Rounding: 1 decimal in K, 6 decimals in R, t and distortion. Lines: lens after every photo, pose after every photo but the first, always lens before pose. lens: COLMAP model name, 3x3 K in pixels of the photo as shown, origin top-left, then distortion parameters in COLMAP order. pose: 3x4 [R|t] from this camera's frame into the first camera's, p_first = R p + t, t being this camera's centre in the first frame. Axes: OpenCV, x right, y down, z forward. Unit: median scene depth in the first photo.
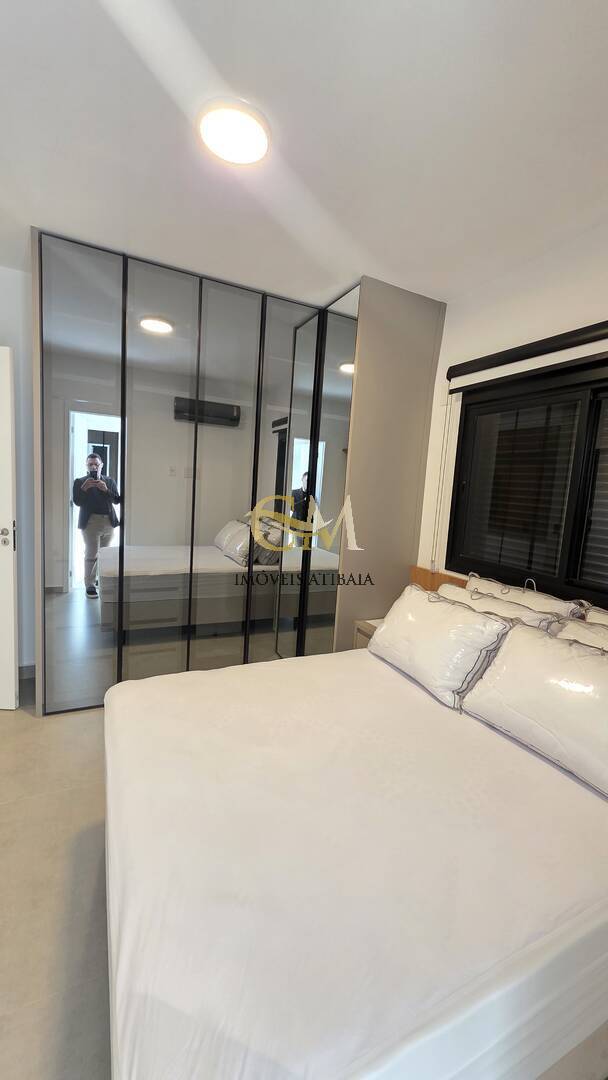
lens RADIAL K [[428.4, 0, 309.0], [0, 428.4, 537.1], [0, 0, 1]] dist [0.003400, 0.000055]
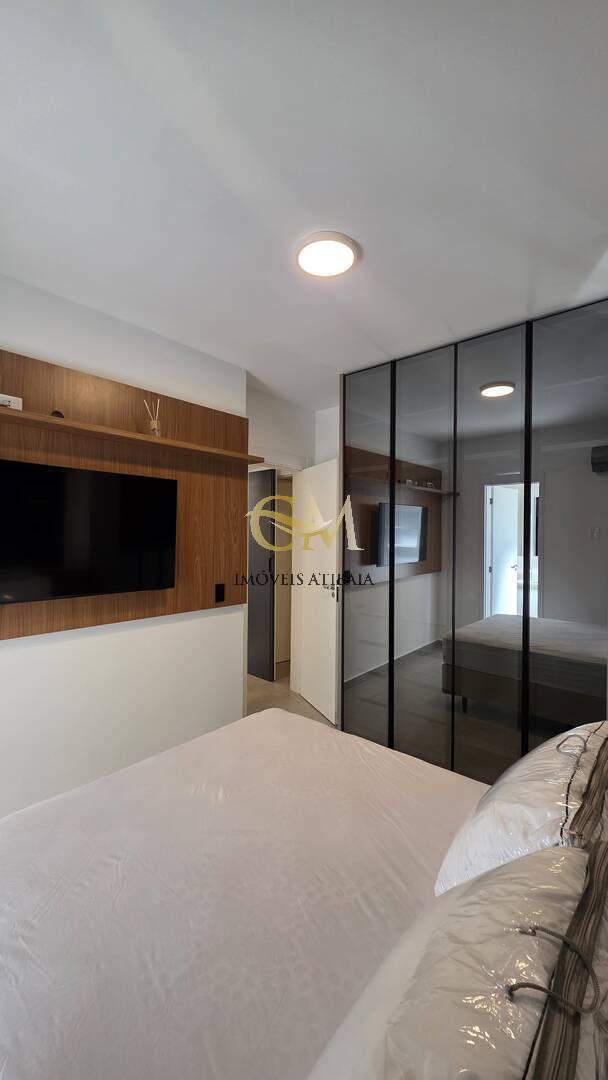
lens RADIAL K [[428.4, 0, 309.0], [0, 428.4, 537.1], [0, 0, 1]] dist [0.003400, 0.000055]
pose [[0.425282, -0.067148, -0.902567, 0.372577], [-0.077979, 0.990817, -0.110456, -0.010207], [0.901696, 0.117356, 0.416140, 0.242777]]
